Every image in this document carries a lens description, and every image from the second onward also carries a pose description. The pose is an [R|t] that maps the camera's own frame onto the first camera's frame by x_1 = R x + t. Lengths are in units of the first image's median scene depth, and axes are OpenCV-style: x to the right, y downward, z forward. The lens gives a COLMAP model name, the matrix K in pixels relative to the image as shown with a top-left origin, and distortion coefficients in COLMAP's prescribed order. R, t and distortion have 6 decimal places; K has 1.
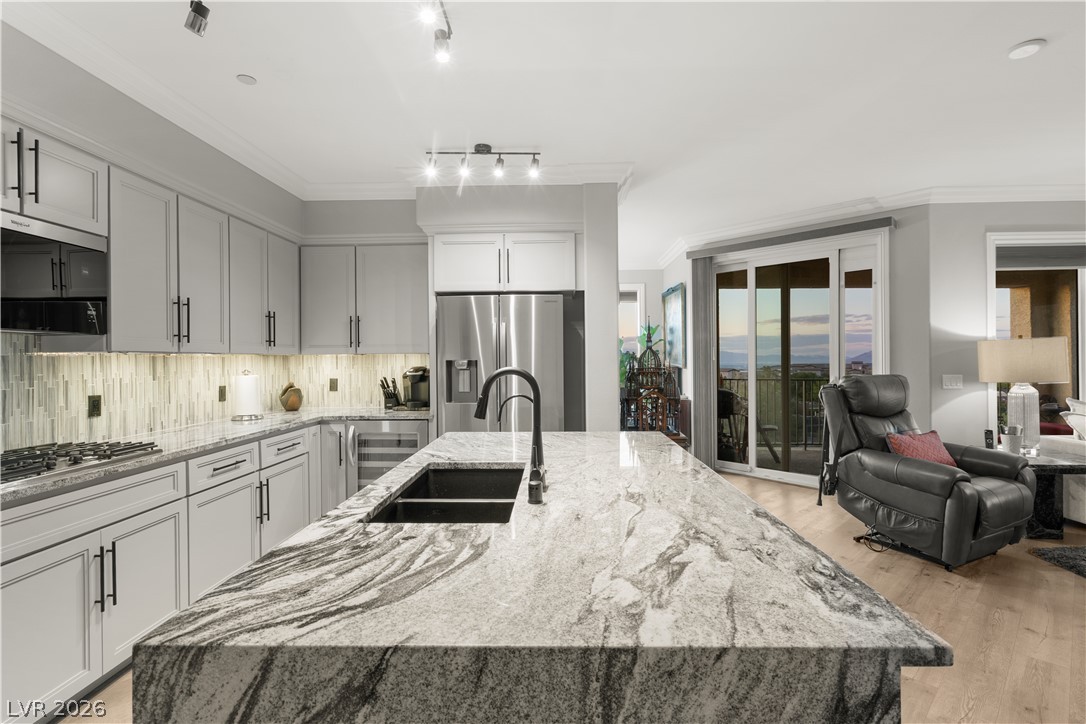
lens RADIAL K [[499.3, 0, 550.4], [0, 499.3, 356.4], [0, 0, 1]] dist [-0.001704, -0.000013]
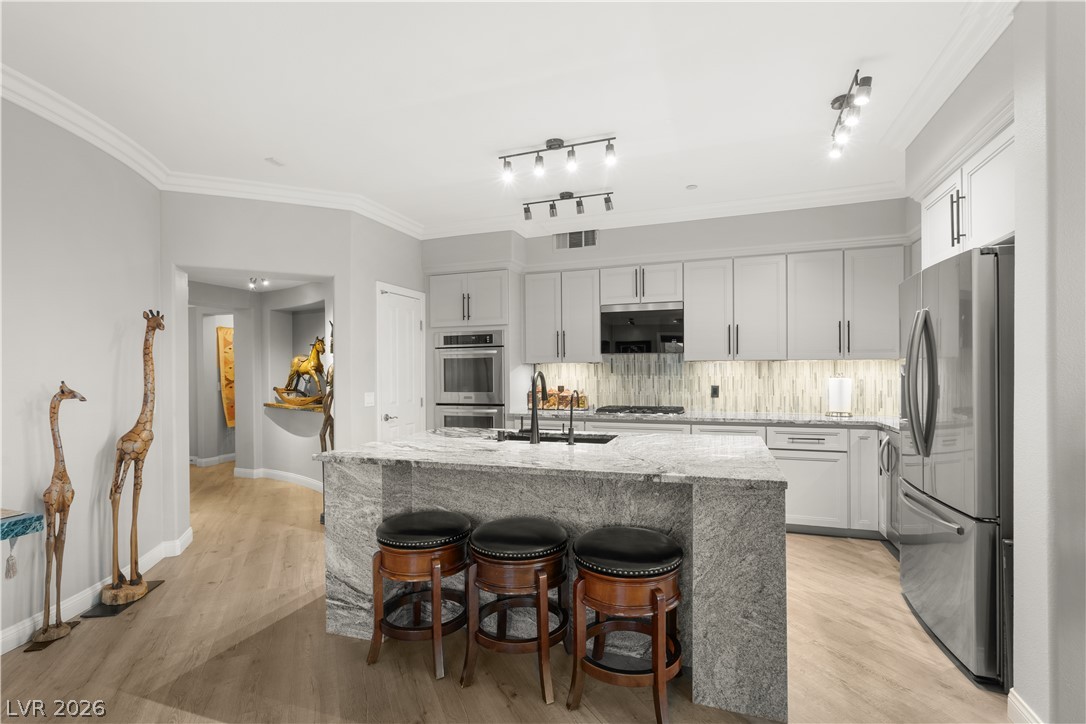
lens RADIAL K [[500.3, 0, 547.8], [0, 500.3, 372.8], [0, 0, 1]] dist [-0.003053, -0.000056]
pose [[-0.310802, 0.014231, -0.950368, 0.719354], [0.013656, 0.999852, 0.010506, 0.004723], [0.950377, -0.009713, -0.310950, 0.731155]]
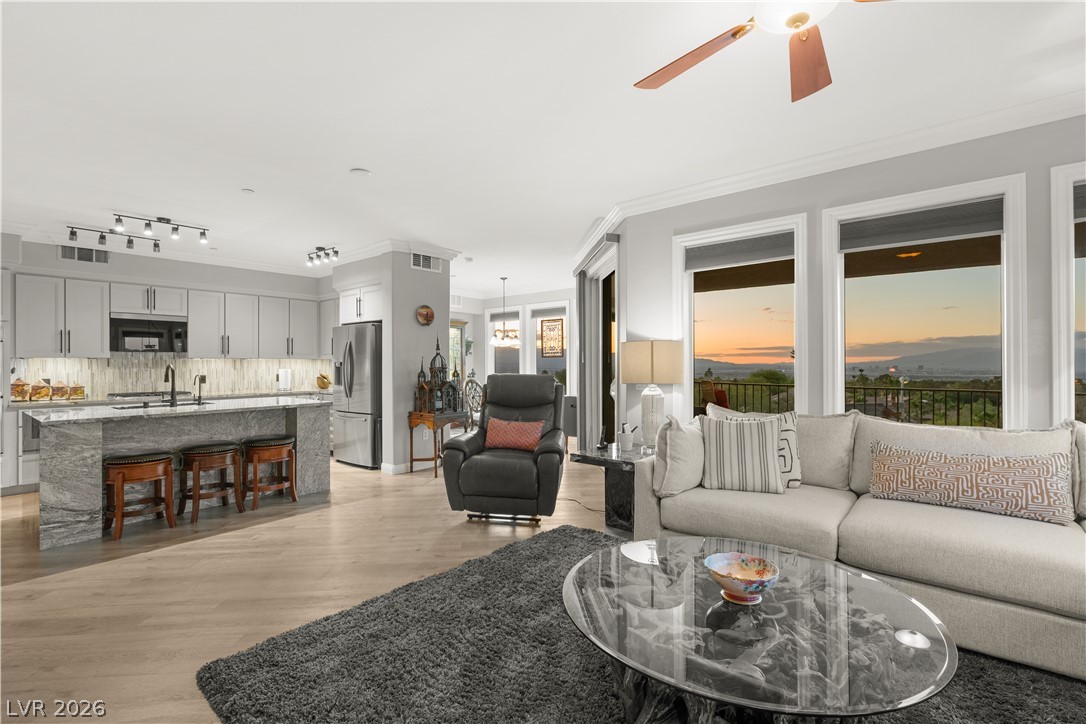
lens RADIAL K [[499.7, 0, 545.6], [0, 499.7, 360.5], [0, 0, 1]] dist [-0.002110, 0.000922]
pose [[0.782943, -0.000030, -0.622093, 1.552763], [0.001590, 0.999997, 0.001953, -0.000129], [0.622091, -0.002518, 0.782941, 0.055190]]
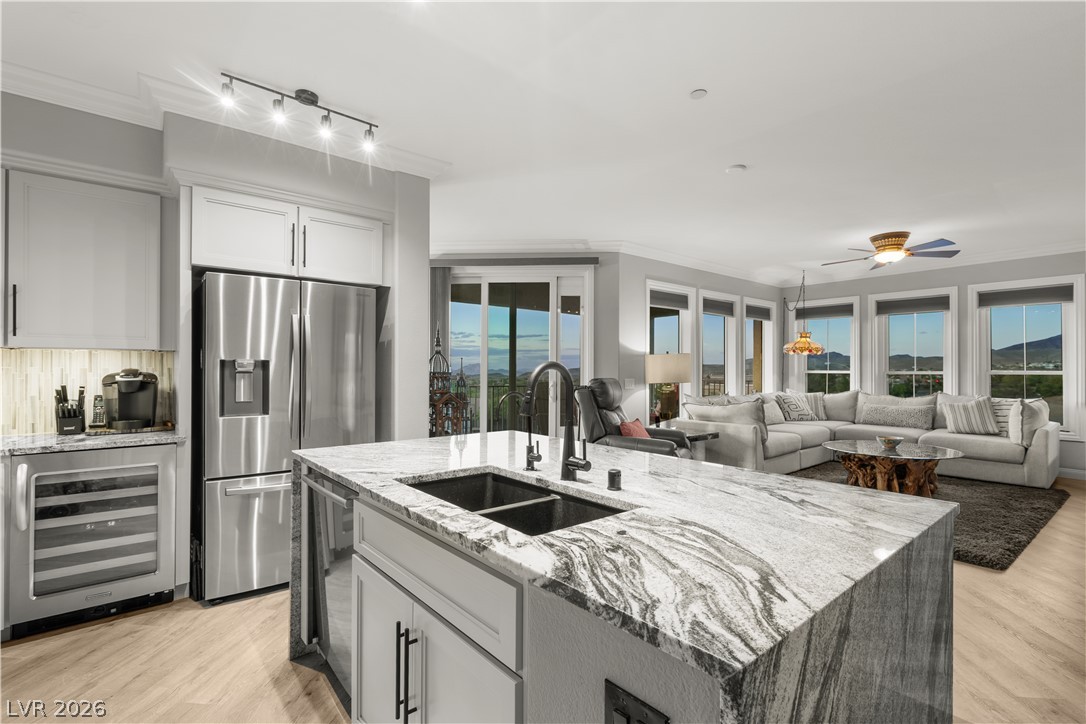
lens RADIAL K [[504.3, 0, 548.2], [0, 504.3, 365.3], [0, 0, 1]] dist [0.001201, 0.000427]
pose [[0.747957, 0.014434, 0.663590, -0.347269], [-0.011647, 0.999895, -0.008622, 0.017263], [-0.663645, -0.001280, 0.748046, 0.123083]]
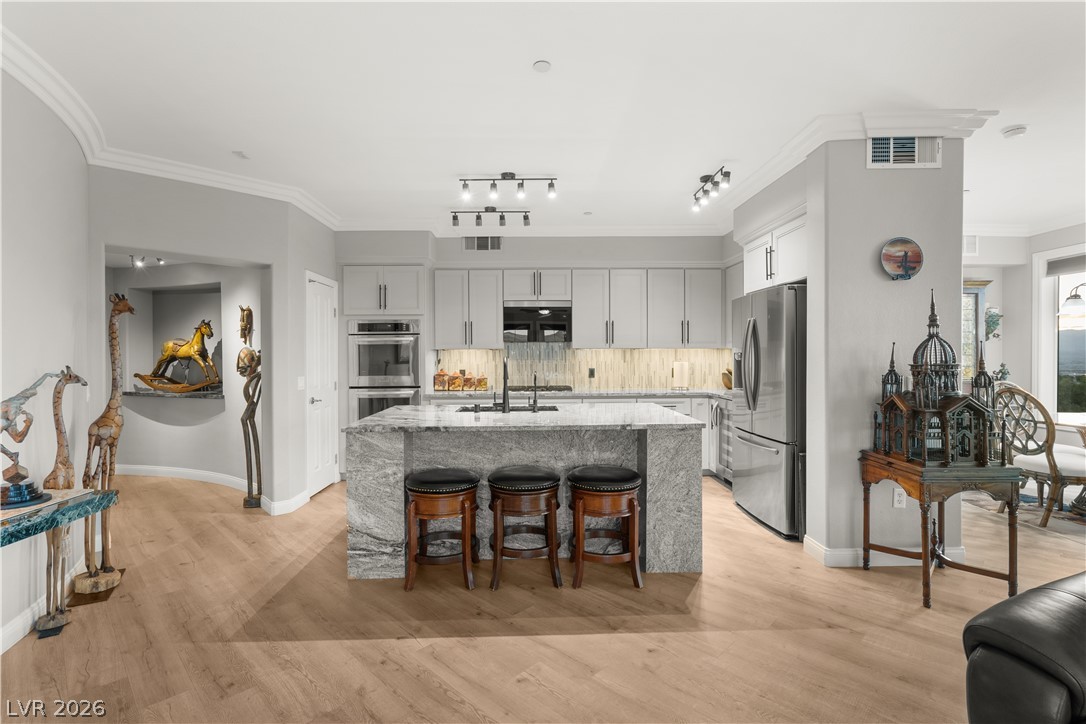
lens RADIAL K [[503.2, 0, 535.6], [0, 503.2, 358.8], [0, 0, 1]] dist [-0.002237, -0.000096]
pose [[0.036327, 0.015309, -0.999223, 0.991176], [0.008379, 0.999843, 0.015623, -0.000821], [0.999305, -0.008940, 0.036193, 0.492953]]
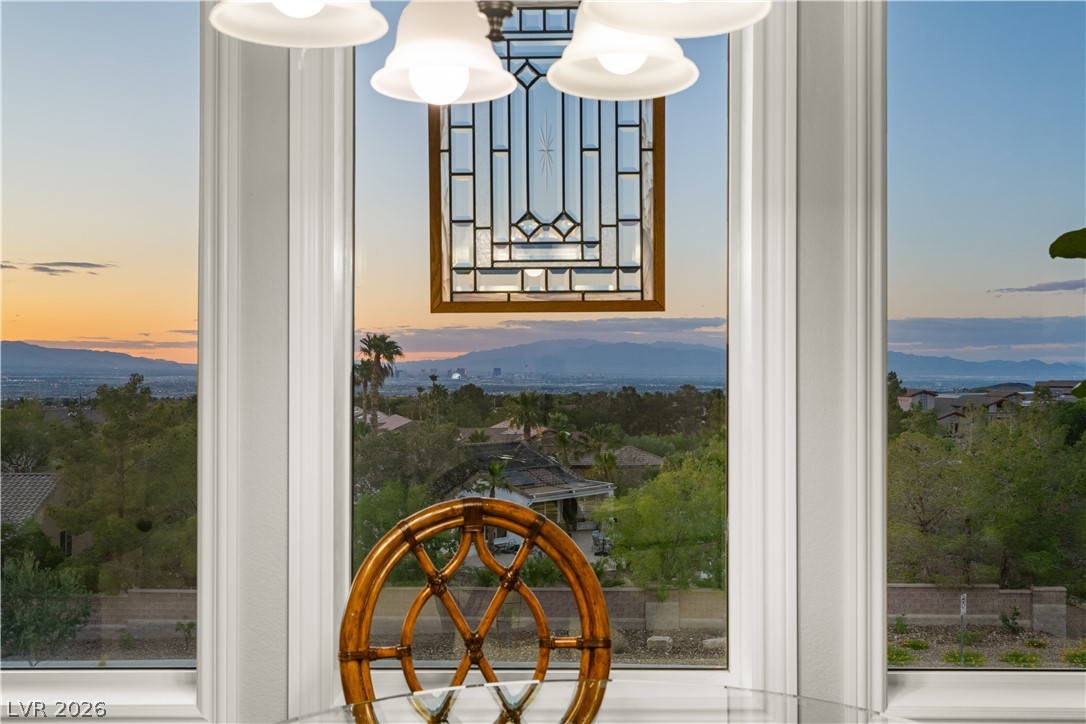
lens RADIAL K [[1070.9, 0, 543.0], [0, 1070.9, 362.0], [0, 0, 1]] dist [-0.008216, -0.000901]
pose [[0.999716, 0.010365, 0.021482, -0.080973], [-0.010457, 0.999937, 0.004159, 0.016861], [-0.021437, -0.004382, 0.999761, 1.491799]]
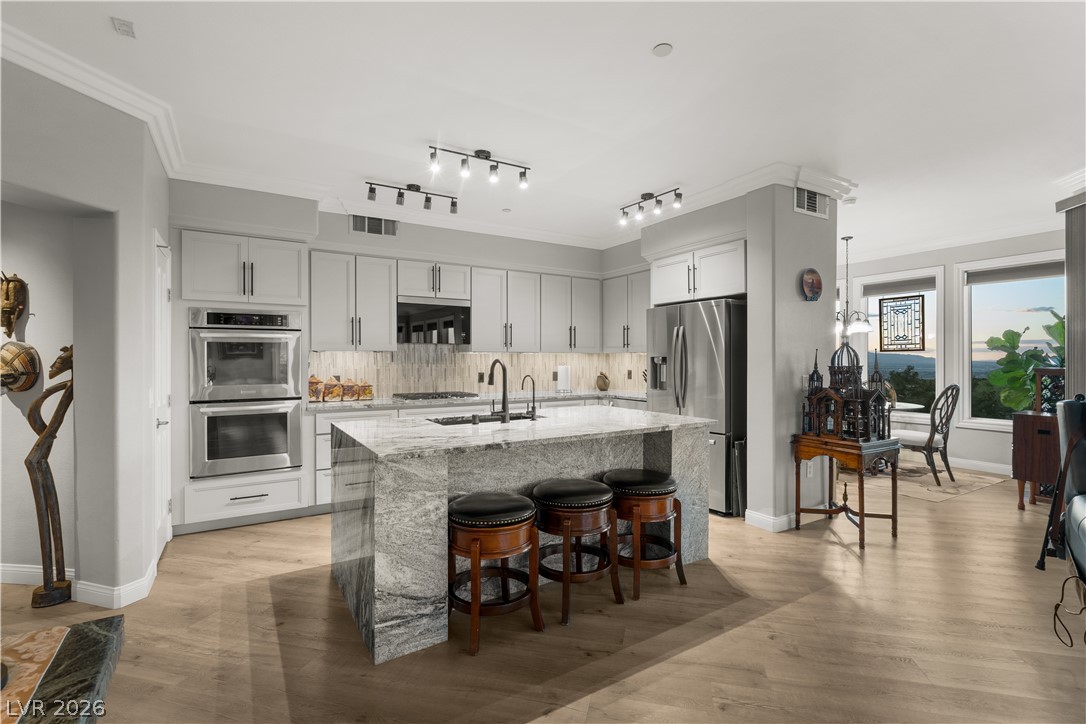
lens RADIAL K [[496.5, 0, 545.3], [0, 496.5, 360.7], [0, 0, 1]] dist [-0.001672, 0.000267]
pose [[0.542638, 0.009018, -0.839918, 0.757946], [-0.000407, 0.999945, 0.010473, 0.004094], [0.839967, -0.005341, 0.542612, 0.055453]]
